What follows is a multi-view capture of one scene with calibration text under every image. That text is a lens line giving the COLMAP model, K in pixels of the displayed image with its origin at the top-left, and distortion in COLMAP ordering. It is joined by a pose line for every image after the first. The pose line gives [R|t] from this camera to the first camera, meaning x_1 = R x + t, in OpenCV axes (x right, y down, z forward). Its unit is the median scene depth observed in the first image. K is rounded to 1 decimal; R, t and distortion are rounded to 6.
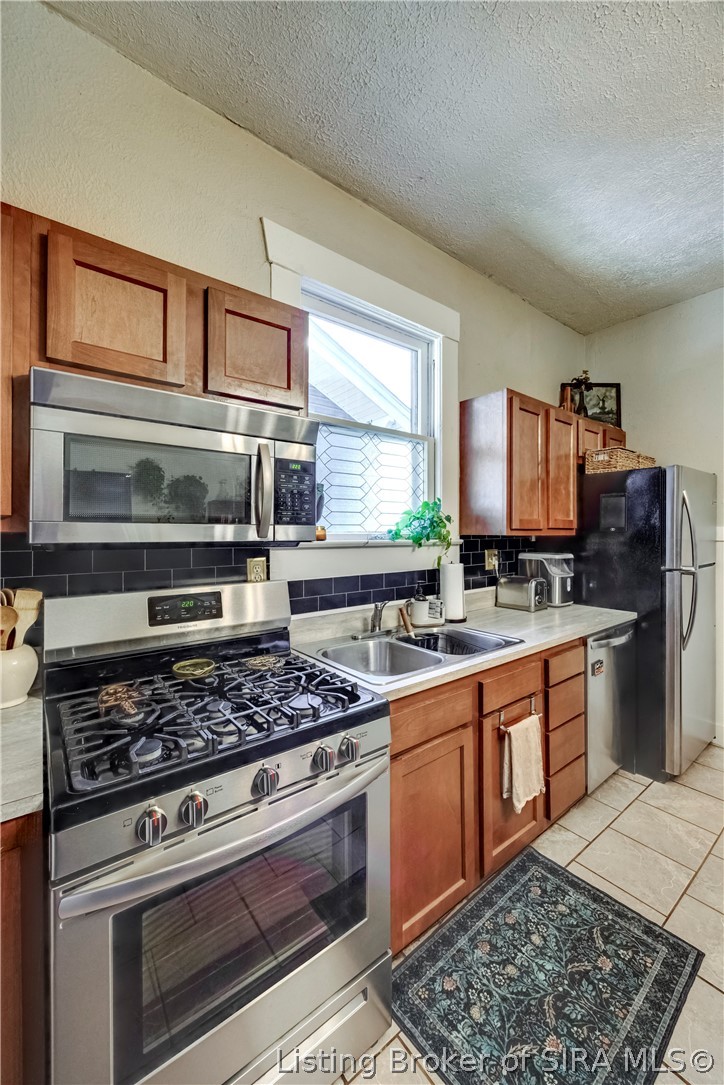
lens RADIAL K [[418.0, 0, 364.3], [0, 418.0, 533.7], [0, 0, 1]] dist [-0.001814, 0.000113]
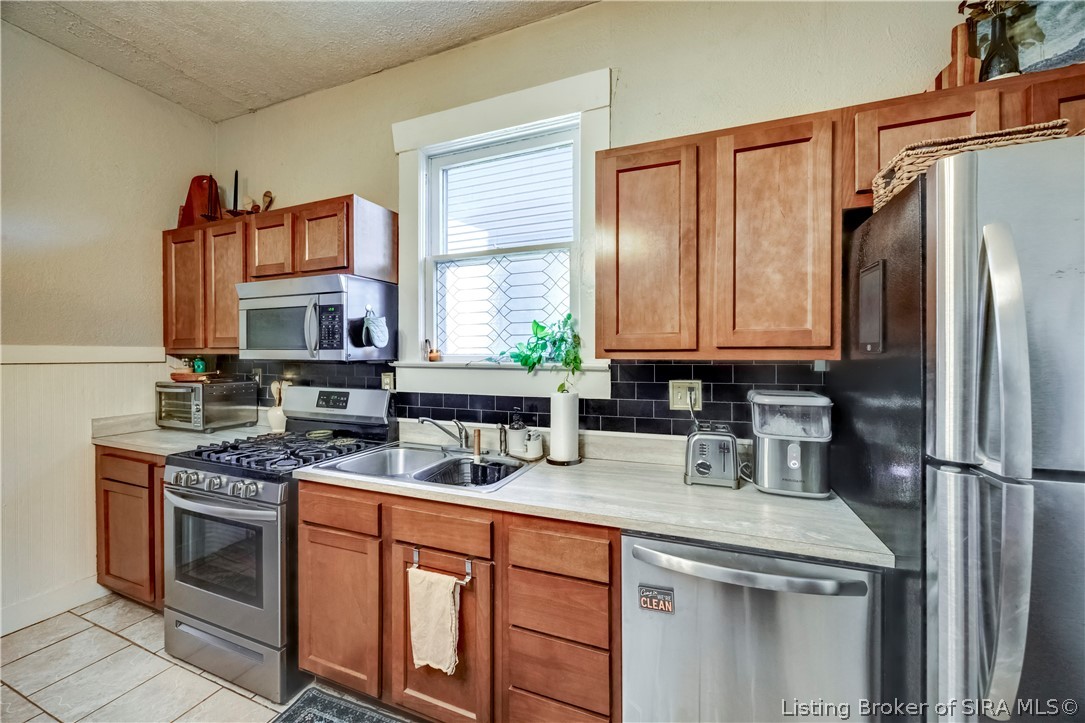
lens RADIAL K [[418.0, 0, 543.7], [0, 418.0, 359.8], [0, 0, 1]] dist [-0.001814, 0.000113]
pose [[0.503733, 0.008025, -0.863822, 1.077333], [-0.003393, 0.999968, 0.007311, 0.002033], [0.863853, -0.000752, 0.503744, 0.662204]]
